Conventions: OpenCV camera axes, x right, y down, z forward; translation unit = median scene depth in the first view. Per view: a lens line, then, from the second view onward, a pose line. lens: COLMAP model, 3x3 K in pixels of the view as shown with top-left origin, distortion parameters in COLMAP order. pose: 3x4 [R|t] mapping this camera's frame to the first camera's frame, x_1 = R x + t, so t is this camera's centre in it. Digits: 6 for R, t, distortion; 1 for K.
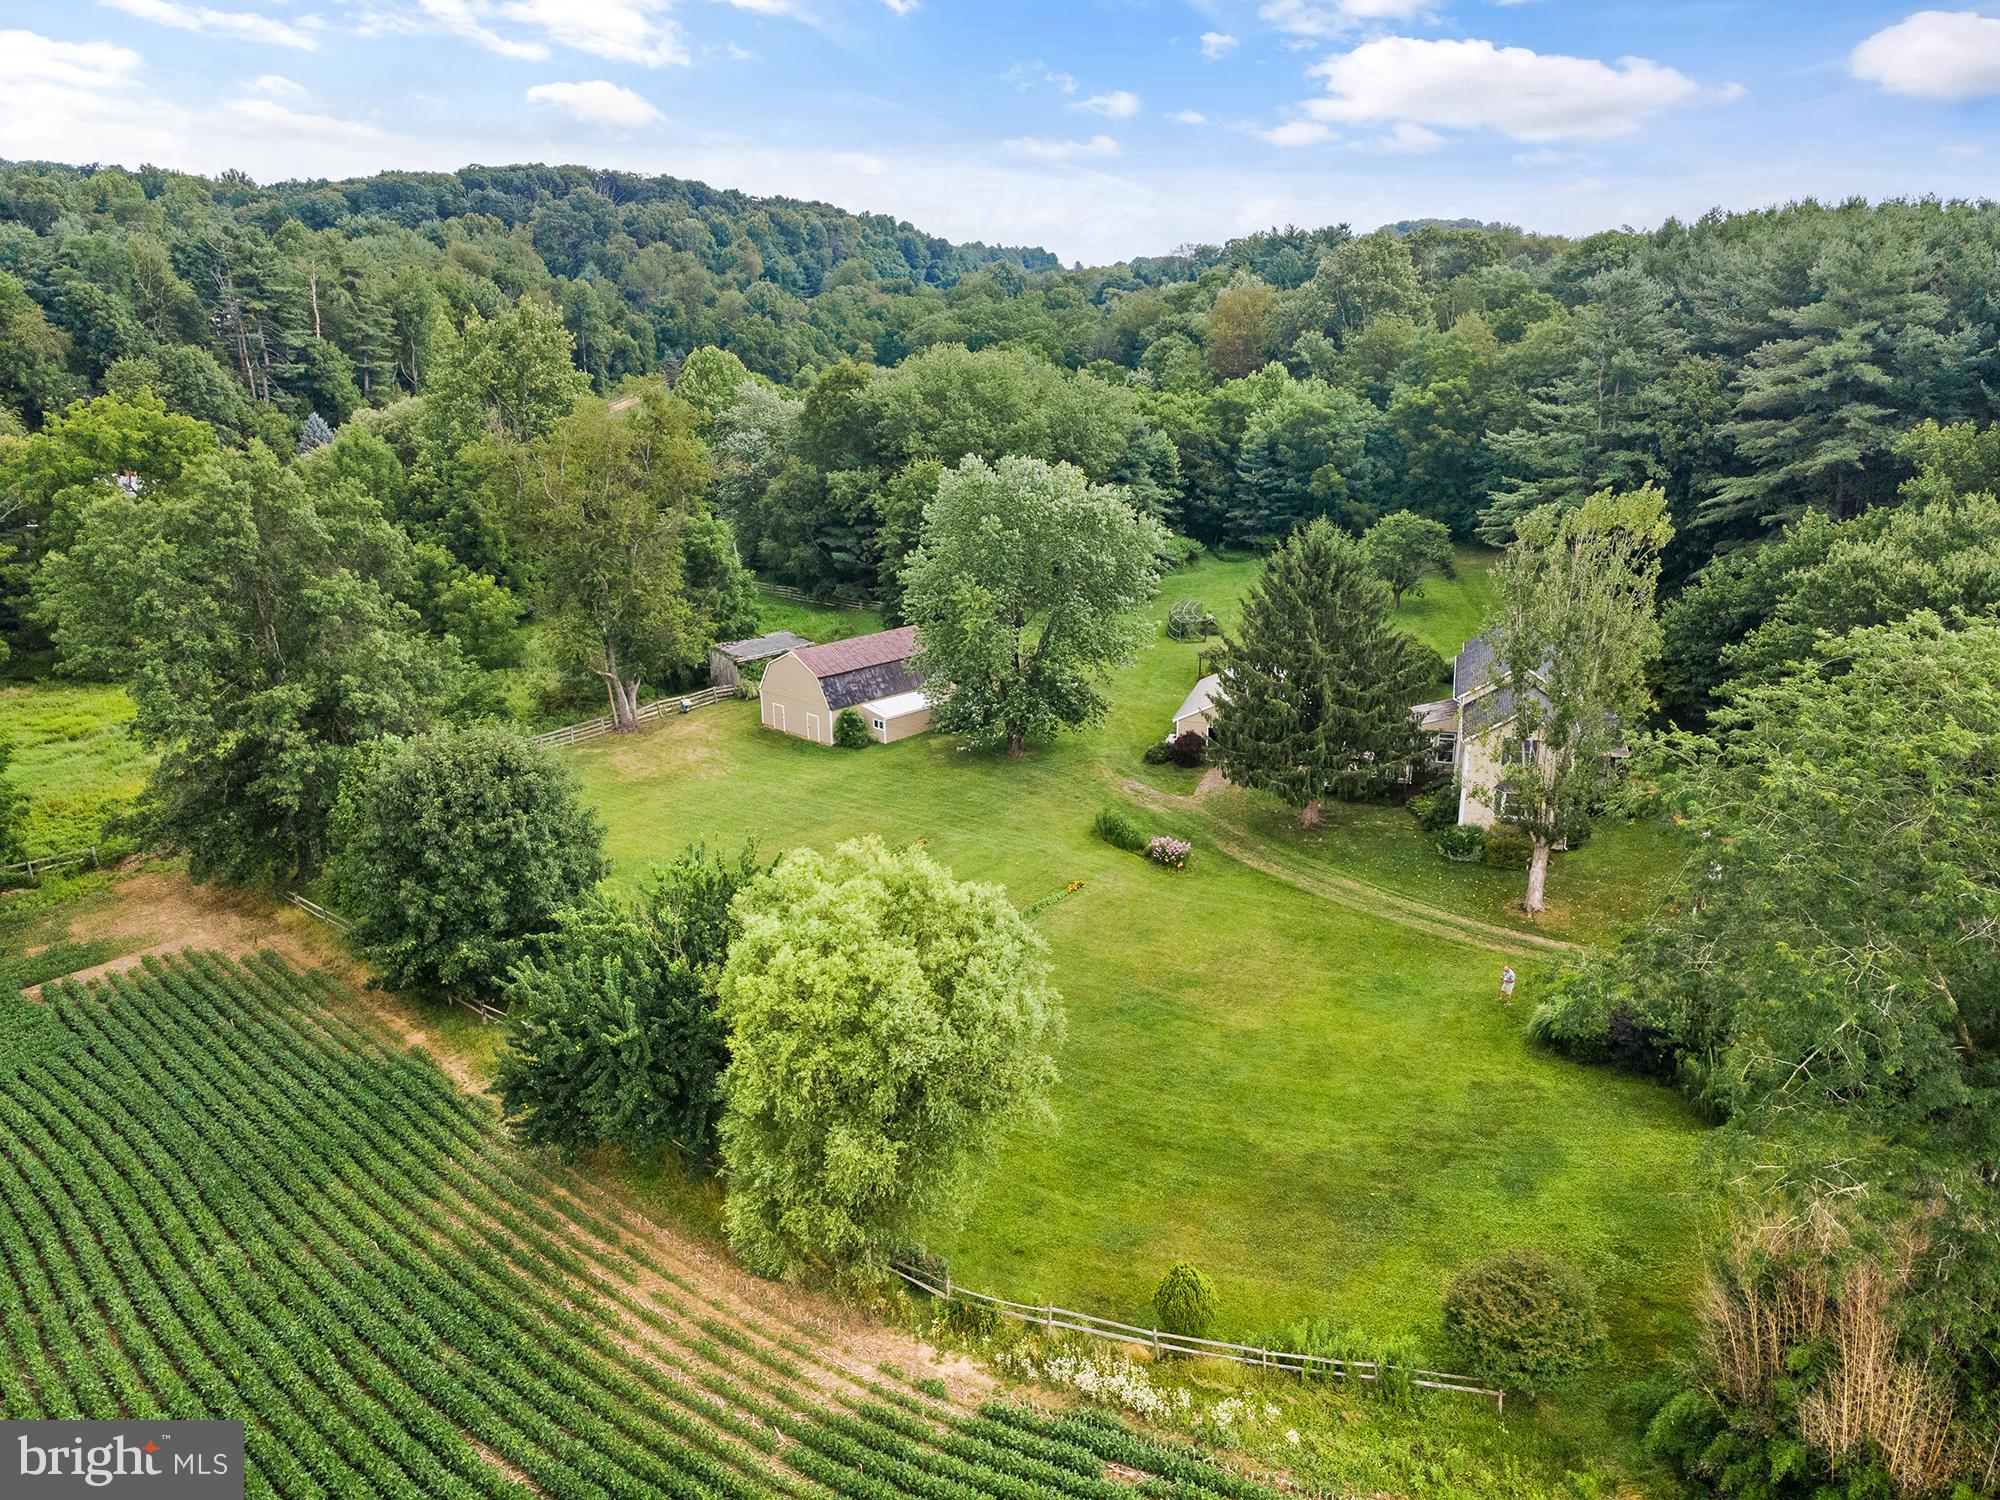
lens RADIAL K [[1462.3, 0, 1001.2], [0, 1462.3, 744.6], [0, 0, 1]] dist [0.033605, 0.012663]
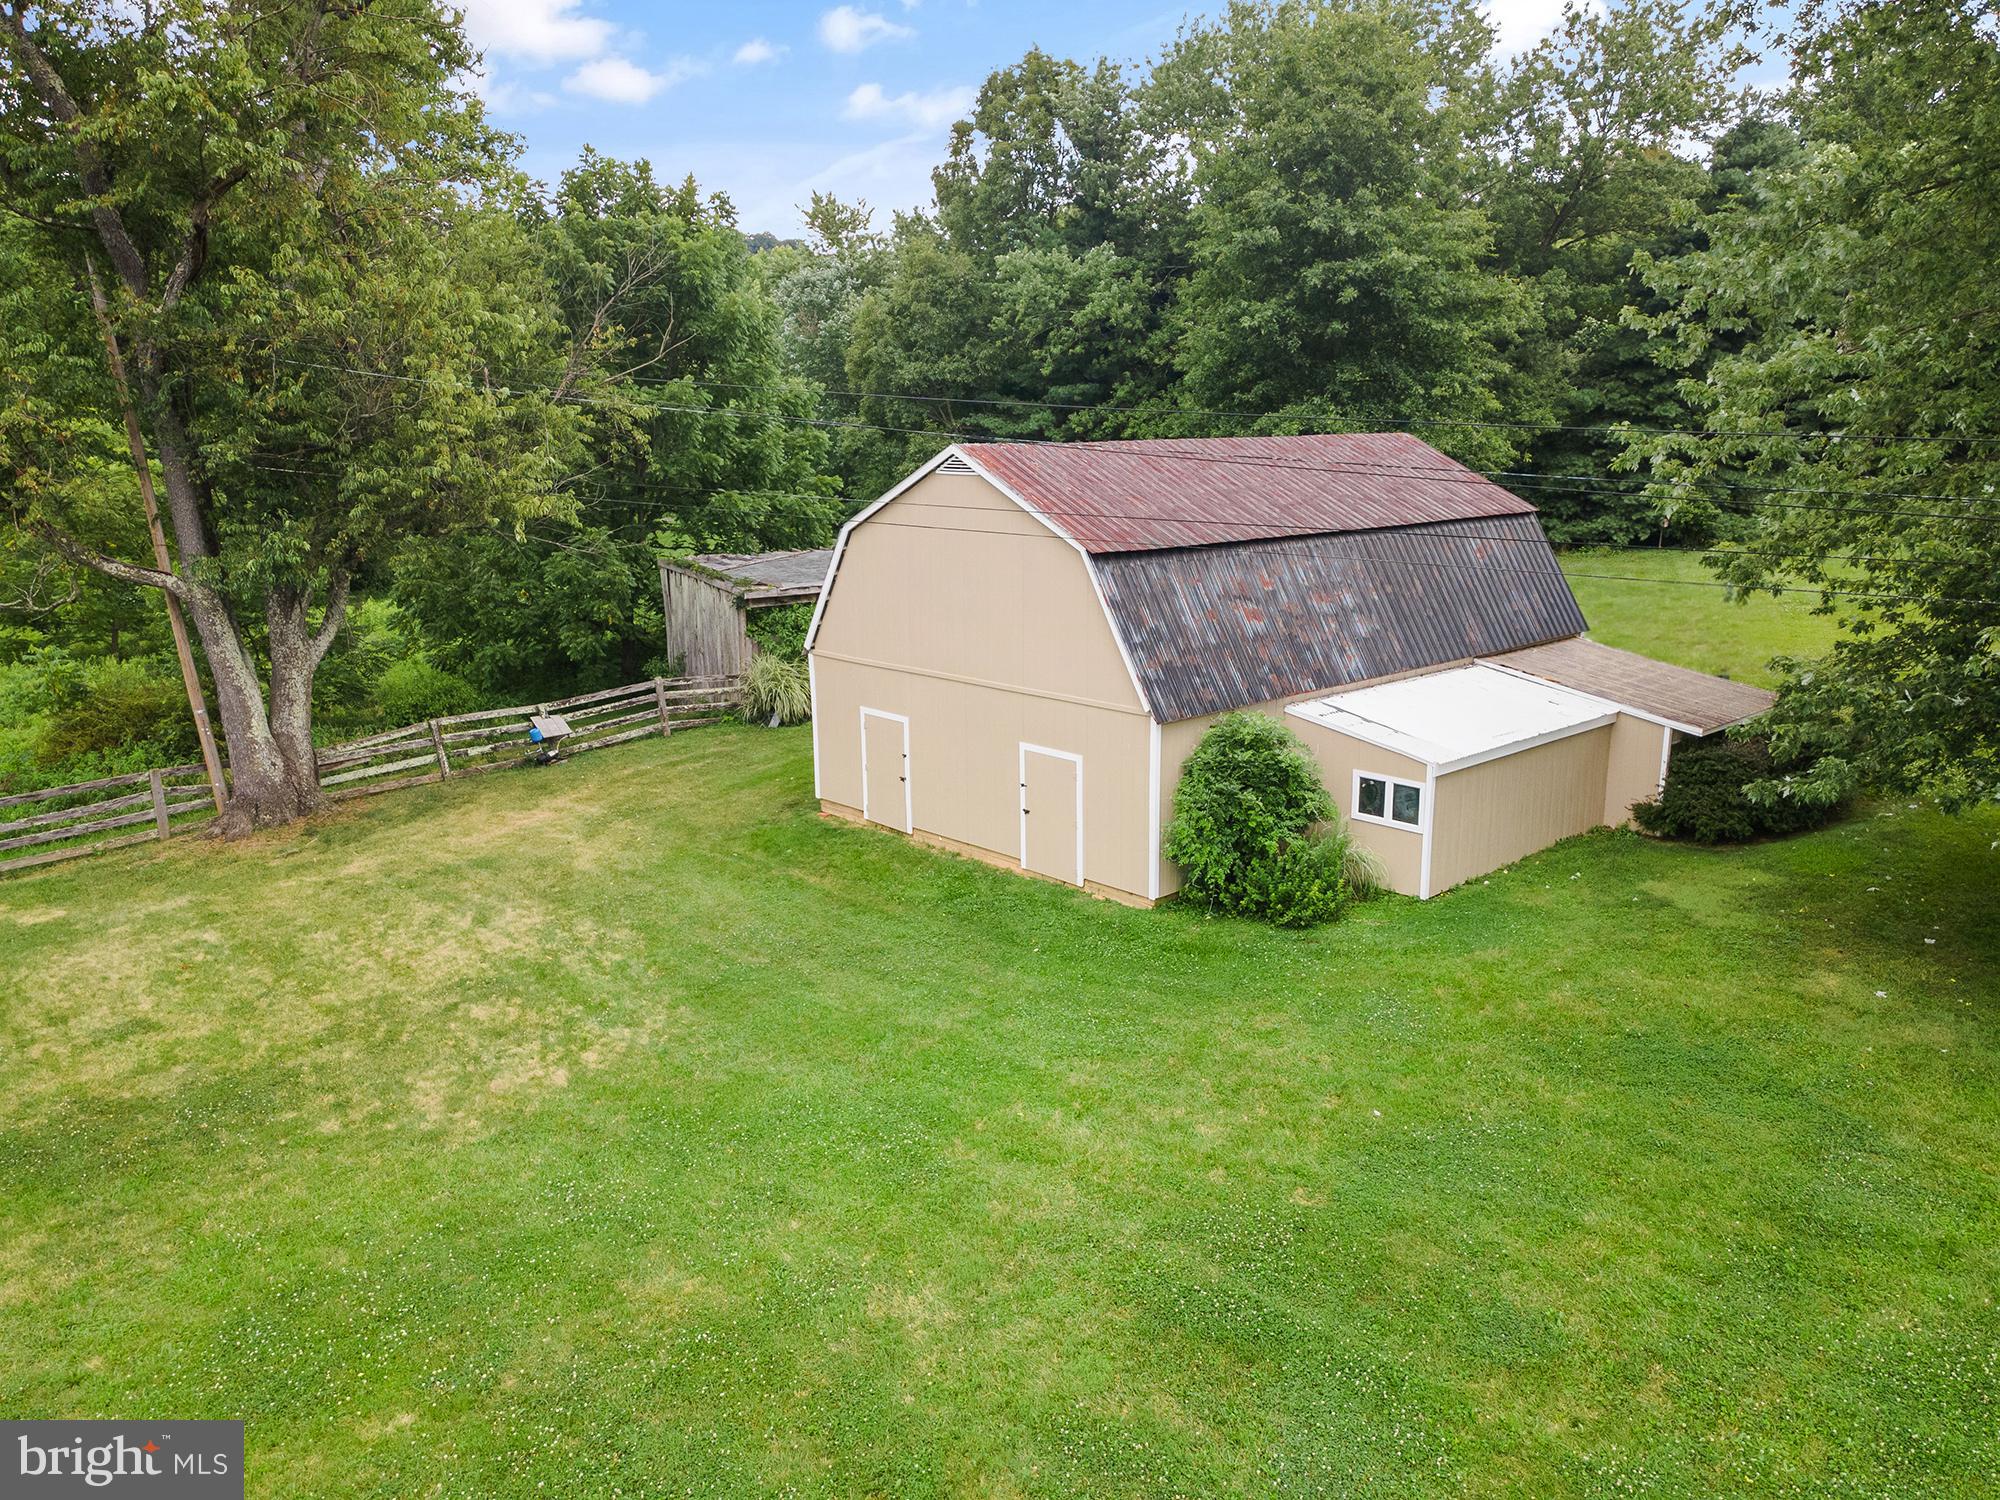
lens RADIAL K [[1462.3, 0, 1003.0], [0, 1462.3, 752.2], [0, 0, 1]] dist [0.033605, 0.012663]
pose [[0.997936, 0.007259, -0.063806, -0.231076], [-0.011861, 0.997331, -0.072044, -0.010818], [0.063113, 0.072652, 0.995358, 1.506781]]
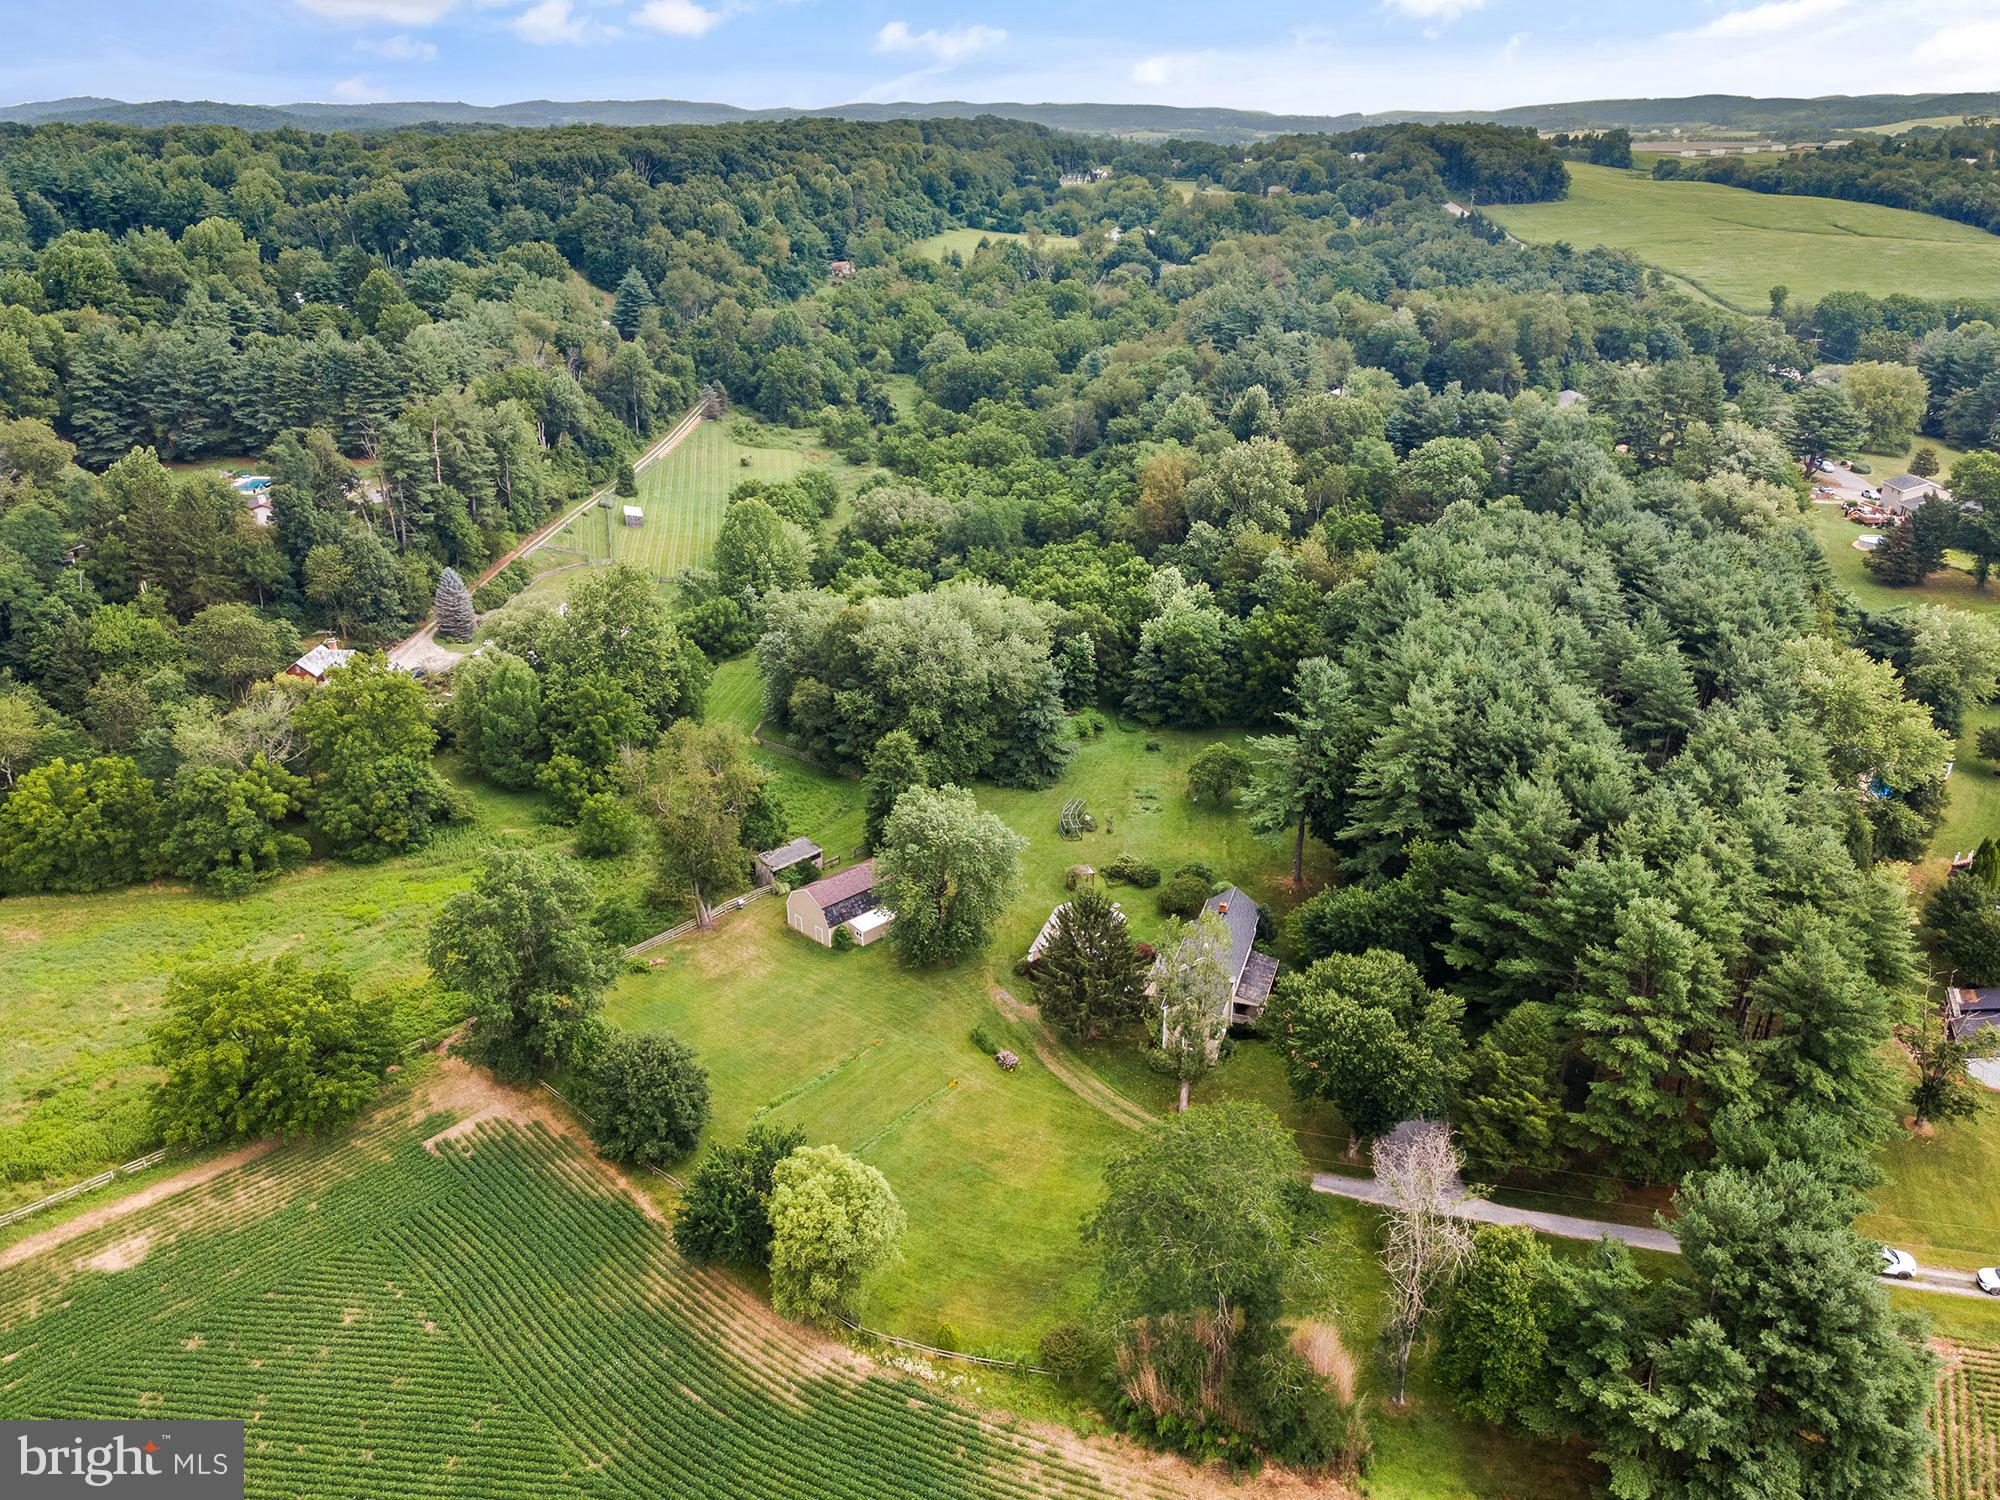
lens RADIAL K [[1462.3, 0, 993.3], [0, 1462.3, 761.1], [0, 0, 1]] dist [0.033605, 0.012663]
pose [[0.999631, 0.009185, -0.025570, 0.201904], [-0.006833, 0.995867, 0.090568, -0.672587], [0.026297, -0.090360, 0.995562, -1.153393]]
